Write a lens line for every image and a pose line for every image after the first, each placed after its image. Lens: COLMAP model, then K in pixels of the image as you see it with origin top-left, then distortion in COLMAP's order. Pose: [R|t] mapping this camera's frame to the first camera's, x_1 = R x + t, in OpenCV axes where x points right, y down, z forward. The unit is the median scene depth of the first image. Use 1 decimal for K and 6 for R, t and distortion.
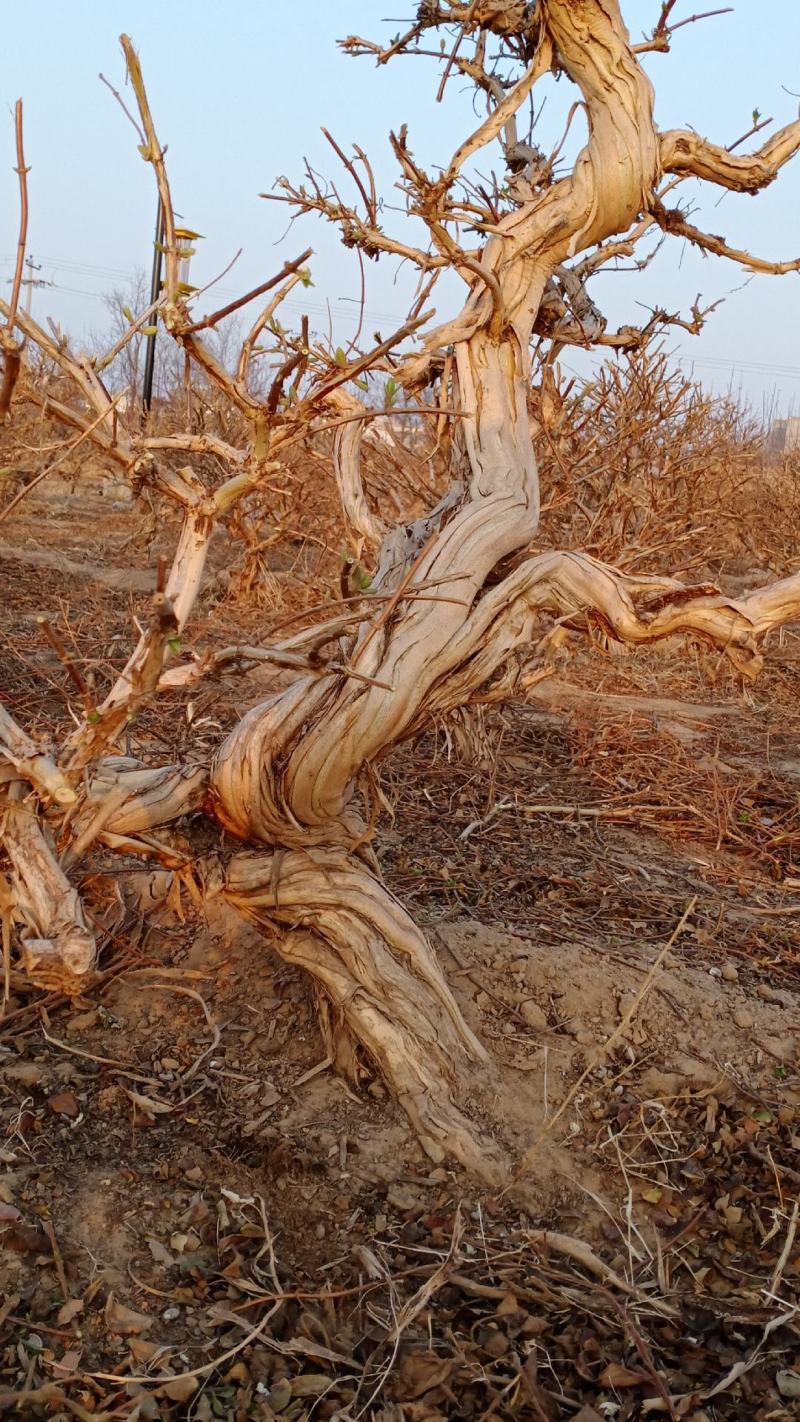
lens RADIAL K [[1403.4, 0, 400.0], [0, 1403.4, 711.0], [0, 0, 1]] dist [0.110939, -0.220851]
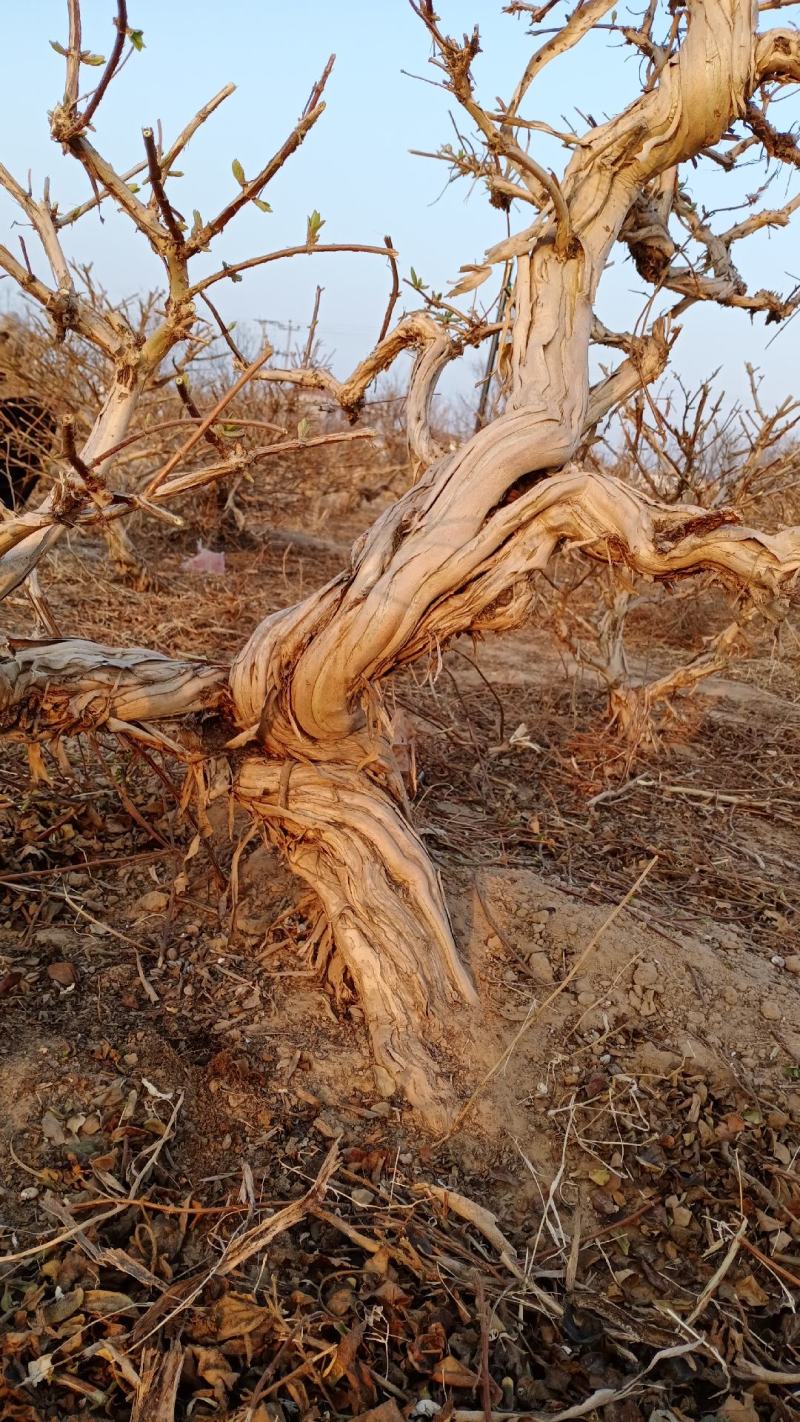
lens RADIAL K [[1144.8, 0, 400.0], [0, 1144.8, 711.0], [0, 0, 1]] dist [0.075367, -0.146907]
pose [[0.964662, 0.115090, -0.237027, 0.187370], [-0.114787, 0.993275, 0.015125, 0.043861], [0.237173, 0.012617, 0.971385, 0.230014]]
